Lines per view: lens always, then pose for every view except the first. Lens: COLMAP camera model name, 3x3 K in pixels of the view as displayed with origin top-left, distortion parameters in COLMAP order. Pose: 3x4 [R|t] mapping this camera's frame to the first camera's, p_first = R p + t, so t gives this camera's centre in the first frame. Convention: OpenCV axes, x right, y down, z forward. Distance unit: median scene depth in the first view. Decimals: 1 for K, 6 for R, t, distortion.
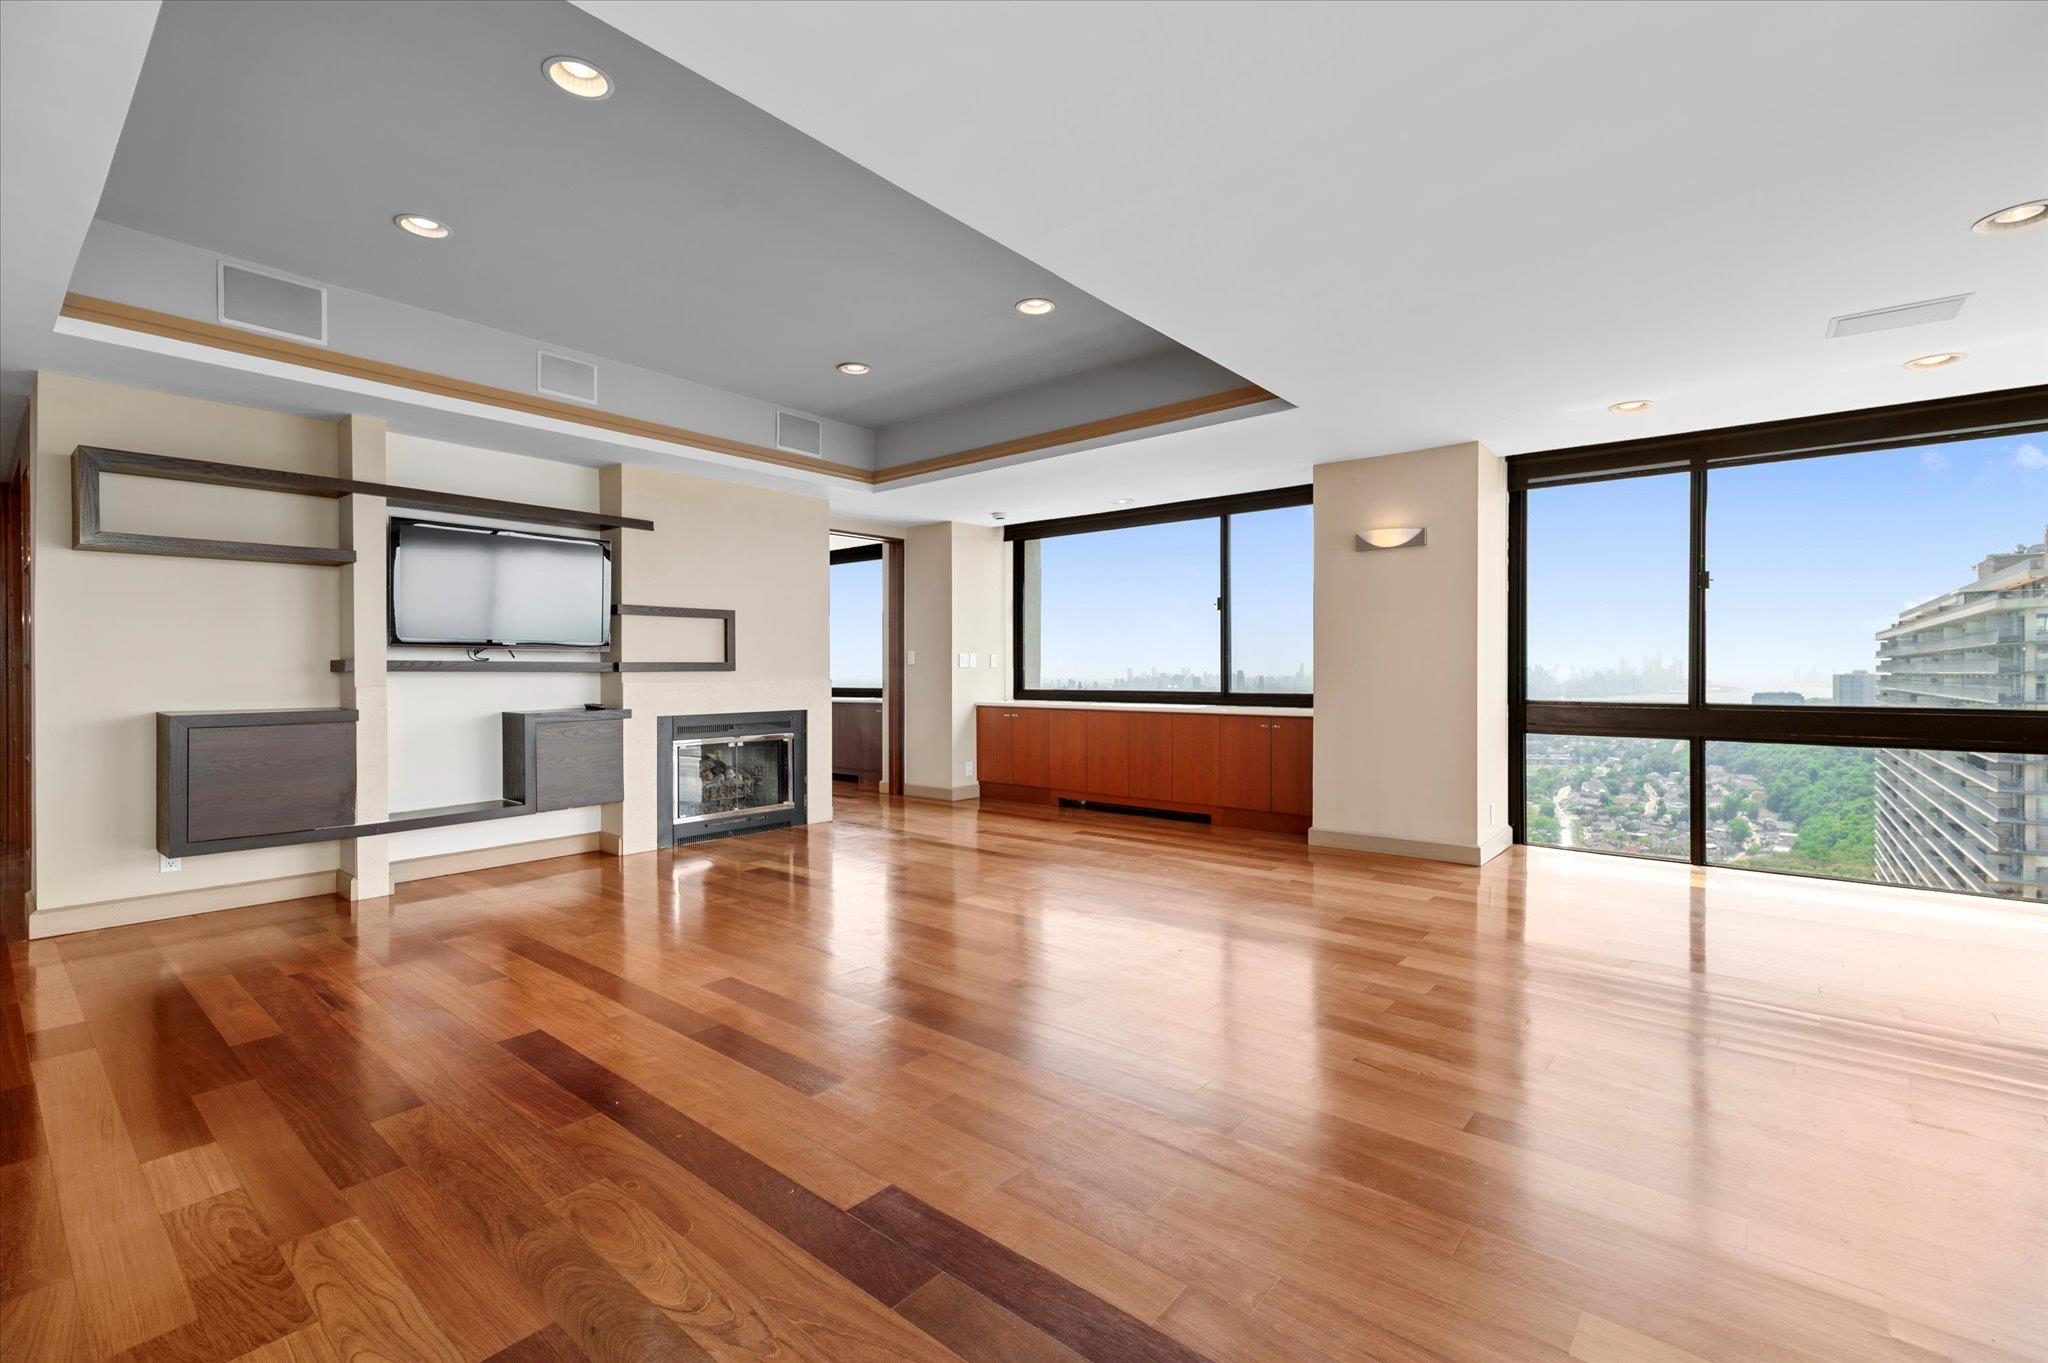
lens RADIAL K [[907.0, 0, 1015.2], [0, 907.0, 673.1], [0, 0, 1]] dist [-0.001772, 0.001838]
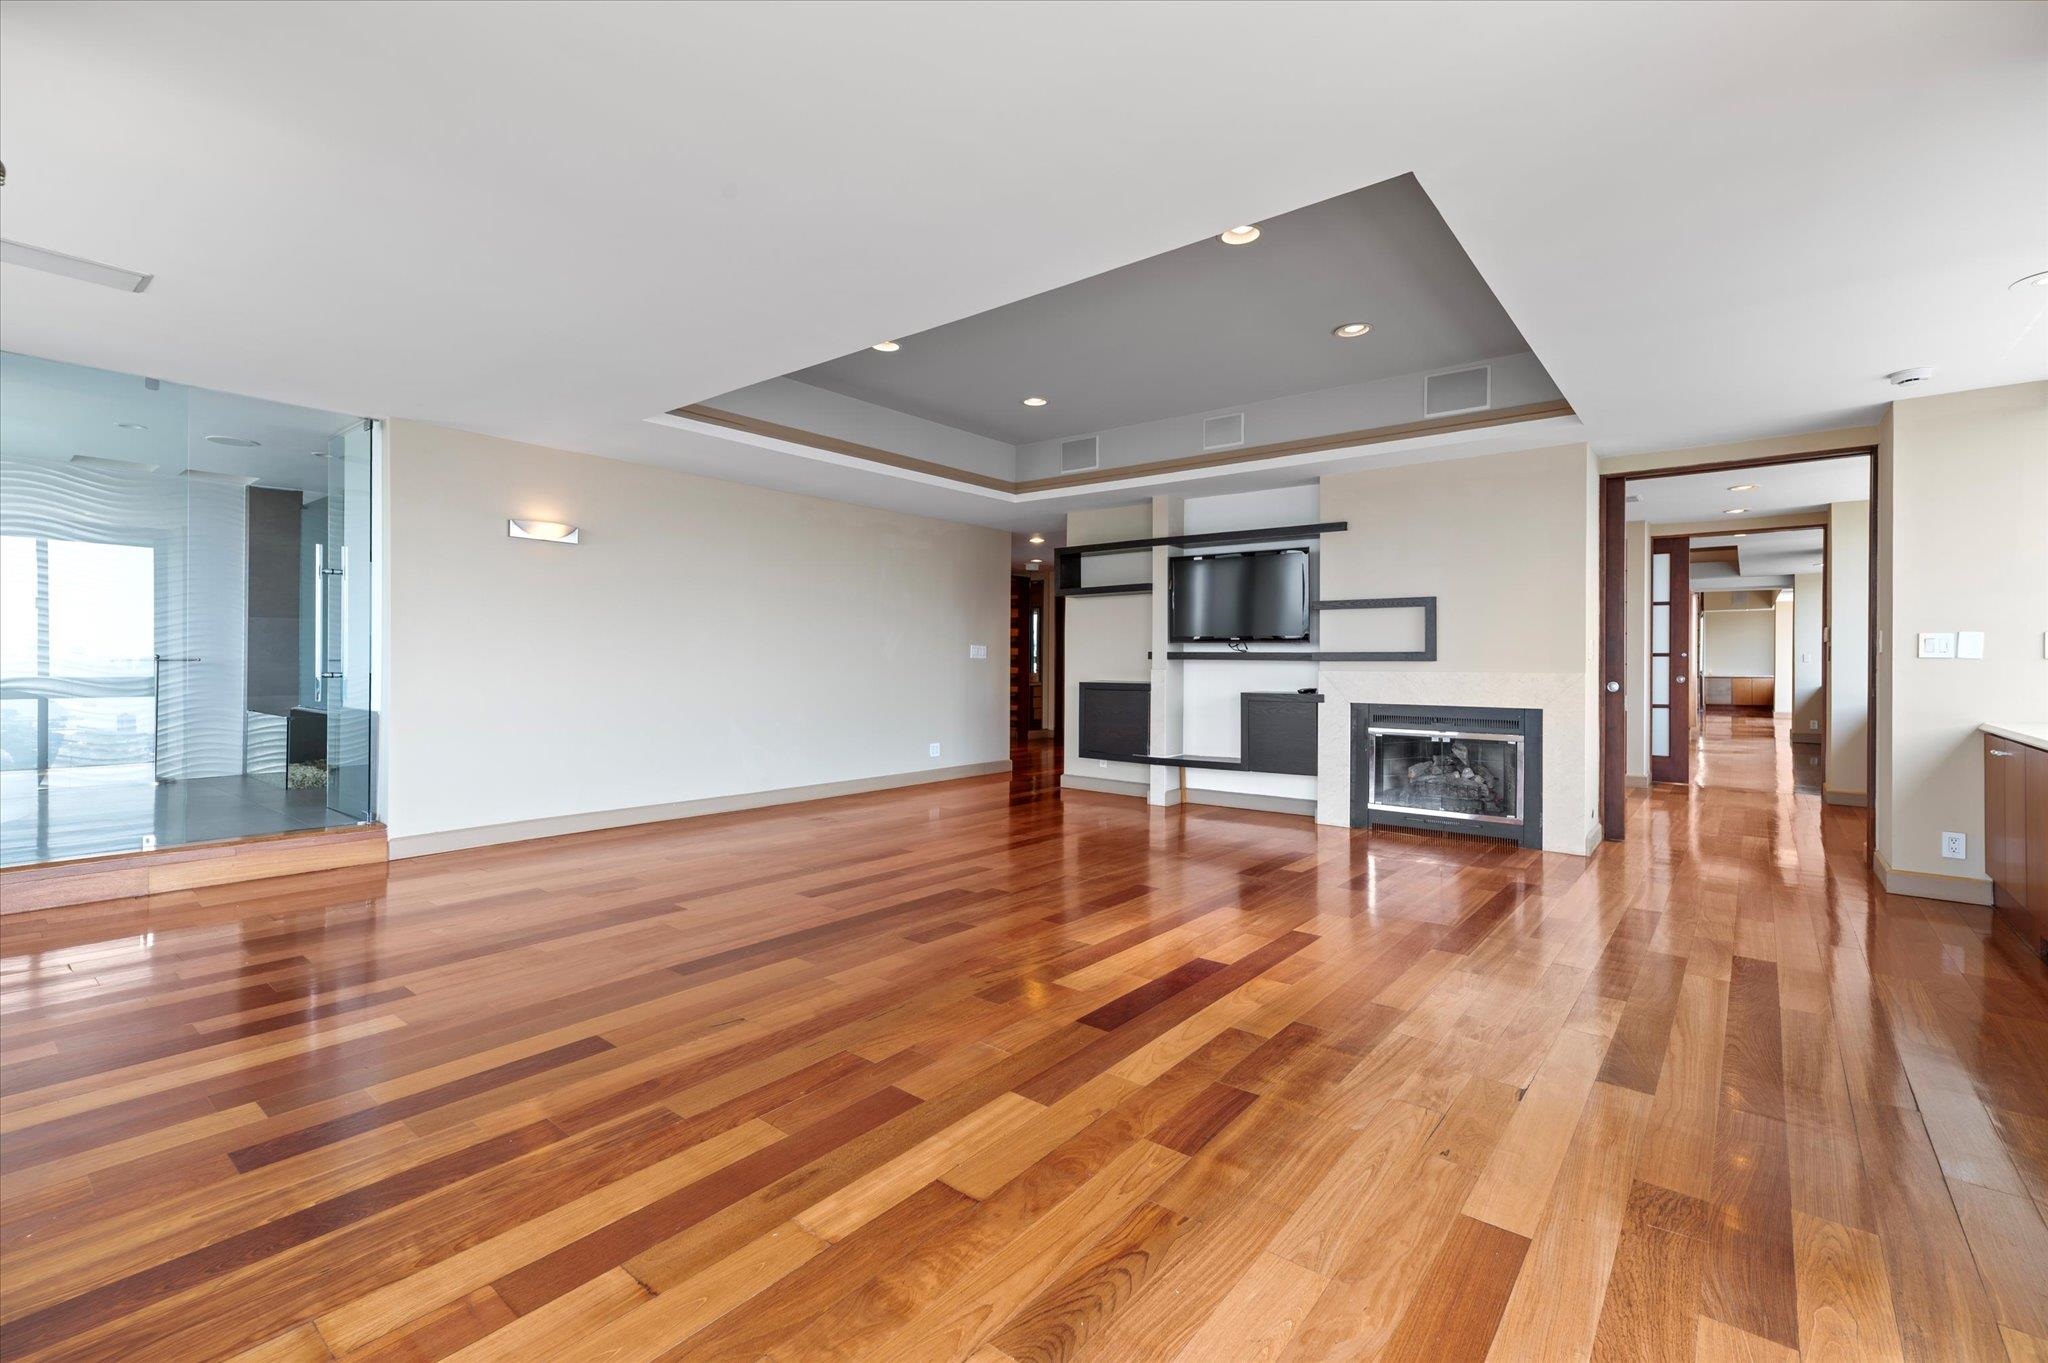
lens RADIAL K [[907.0, 0, 1019.5], [0, 907.0, 654.3], [0, 0, 1]] dist [-0.001772, 0.001838]
pose [[0.004384, -0.001657, -0.999989, 0.724891], [-0.005965, 0.999981, -0.001683, -0.005819], [0.999973, 0.005972, 0.004374, 0.654263]]
